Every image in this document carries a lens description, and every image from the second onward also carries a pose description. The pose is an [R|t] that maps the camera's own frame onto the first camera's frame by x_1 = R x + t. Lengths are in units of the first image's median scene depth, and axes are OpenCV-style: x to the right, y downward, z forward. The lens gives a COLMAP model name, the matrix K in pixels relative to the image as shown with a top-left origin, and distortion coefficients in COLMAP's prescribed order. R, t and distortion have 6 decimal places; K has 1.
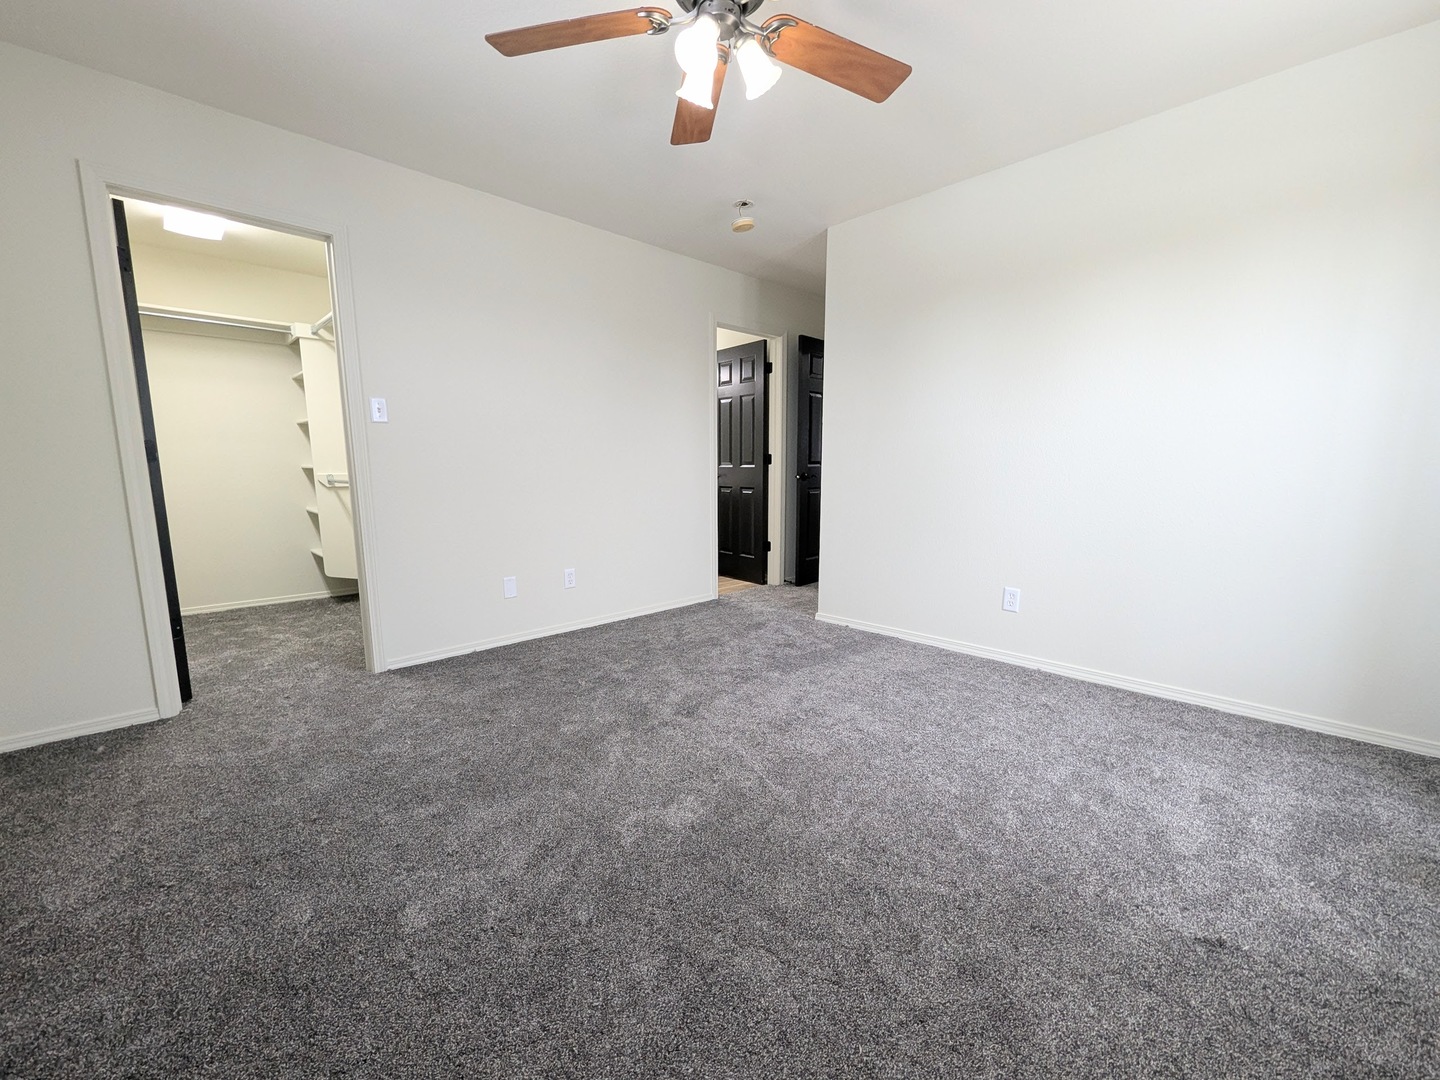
lens RADIAL K [[595.7, 0, 726.4], [0, 595.7, 557.8], [0, 0, 1]] dist [-0.003931, 0.002773]
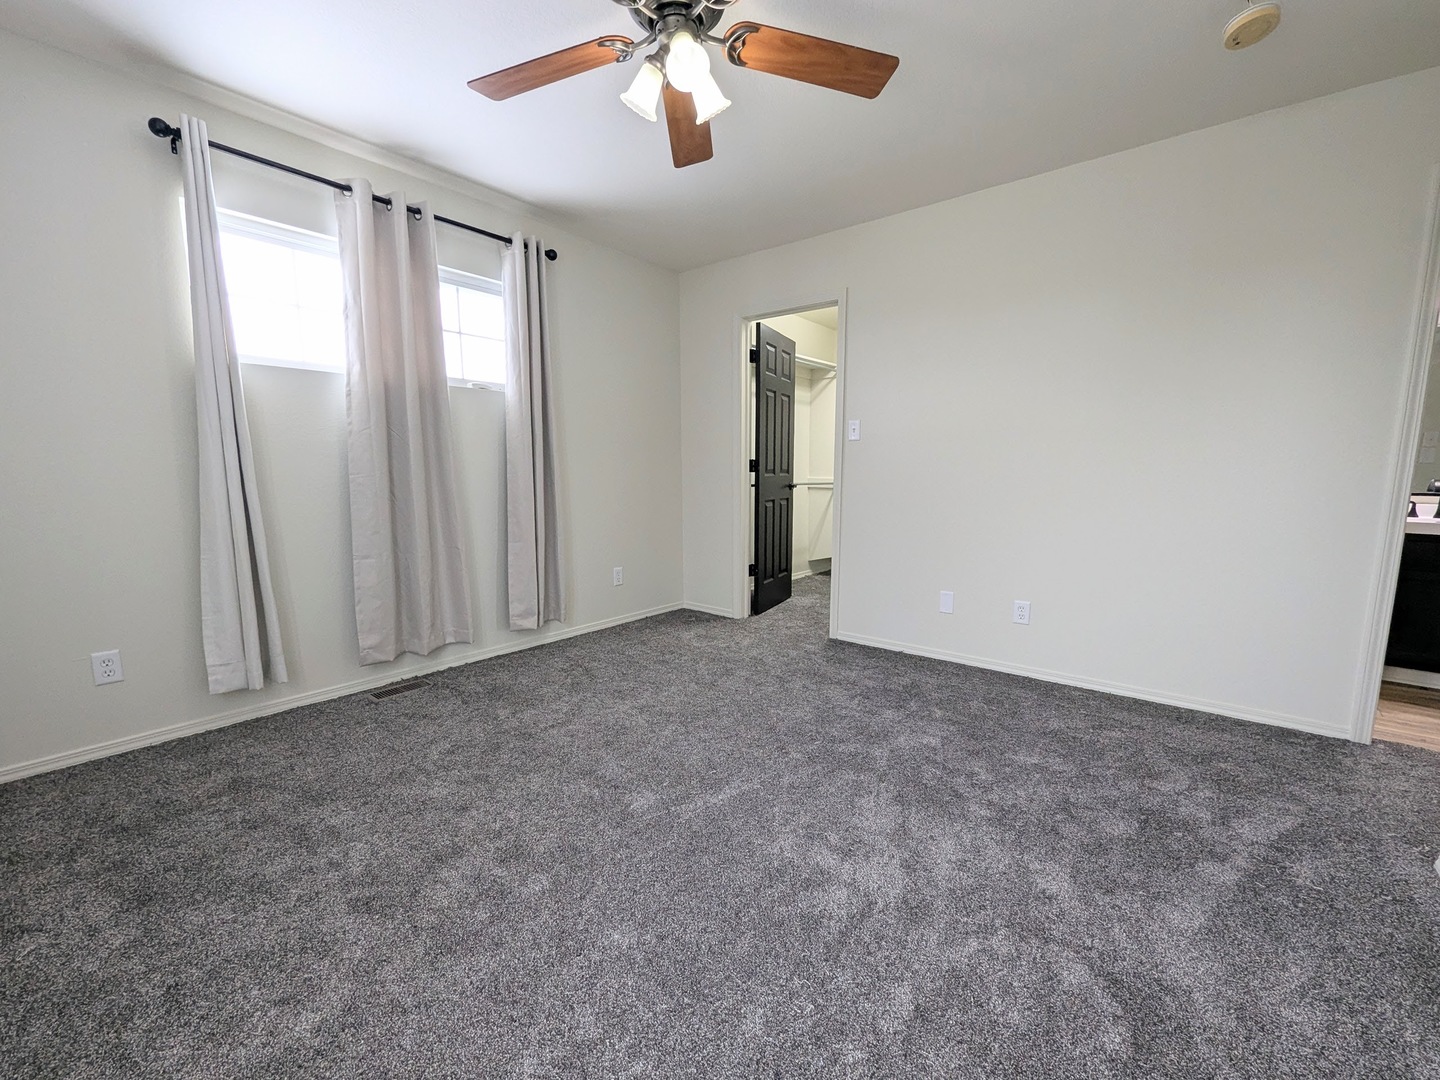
lens RADIAL K [[595.7, 0, 726.4], [0, 595.7, 557.8], [0, 0, 1]] dist [-0.003931, 0.002773]
pose [[0.118172, 0.152393, -0.981230, 0.648924], [-0.152840, 0.979170, 0.133666, -0.116527], [0.981160, 0.134176, 0.139002, 0.622761]]
